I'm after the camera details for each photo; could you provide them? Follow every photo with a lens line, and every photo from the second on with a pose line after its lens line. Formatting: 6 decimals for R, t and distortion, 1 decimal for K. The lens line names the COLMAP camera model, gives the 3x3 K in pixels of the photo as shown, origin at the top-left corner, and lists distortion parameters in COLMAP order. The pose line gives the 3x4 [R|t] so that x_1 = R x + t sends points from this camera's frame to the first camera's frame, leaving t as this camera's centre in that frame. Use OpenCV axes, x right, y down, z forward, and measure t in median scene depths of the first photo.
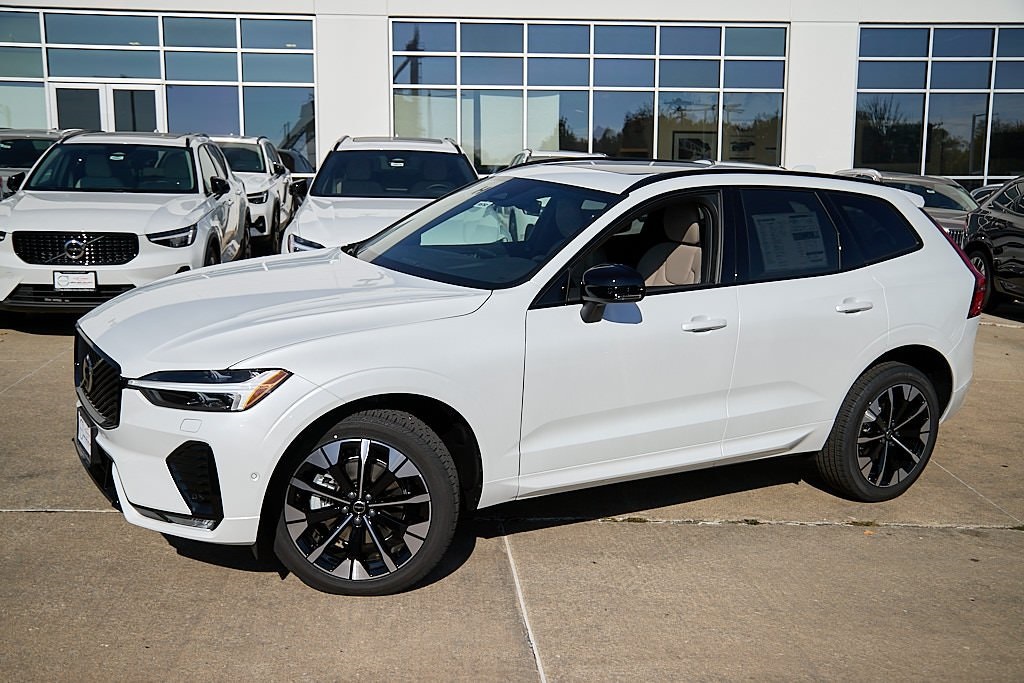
lens RADIAL K [[1025.9, 0, 512.0], [0, 1025.9, 341.5], [0, 0, 1]] dist [-0.014353, 0.110529]
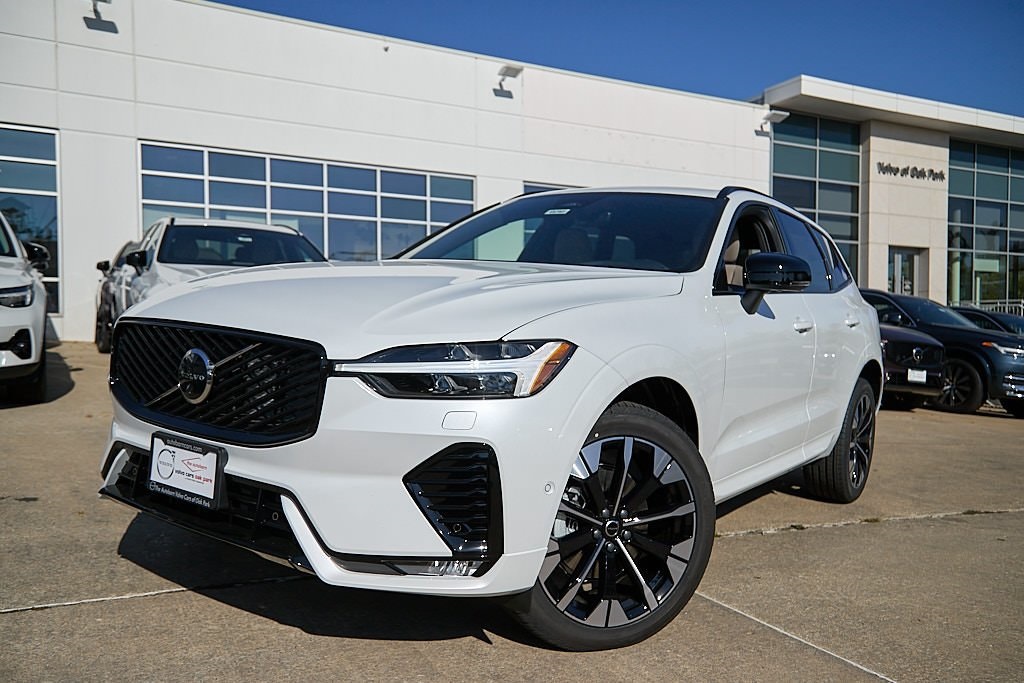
lens RADIAL K [[785.8, 0, 512.0], [0, 785.8, 341.5], [0, 0, 1]] dist [0.062028, -0.002833]
pose [[0.919668, -0.005451, 0.392659, -0.453508], [0.054129, 0.992119, -0.113007, 0.084464], [-0.388949, 0.125183, 0.912715, 0.464913]]
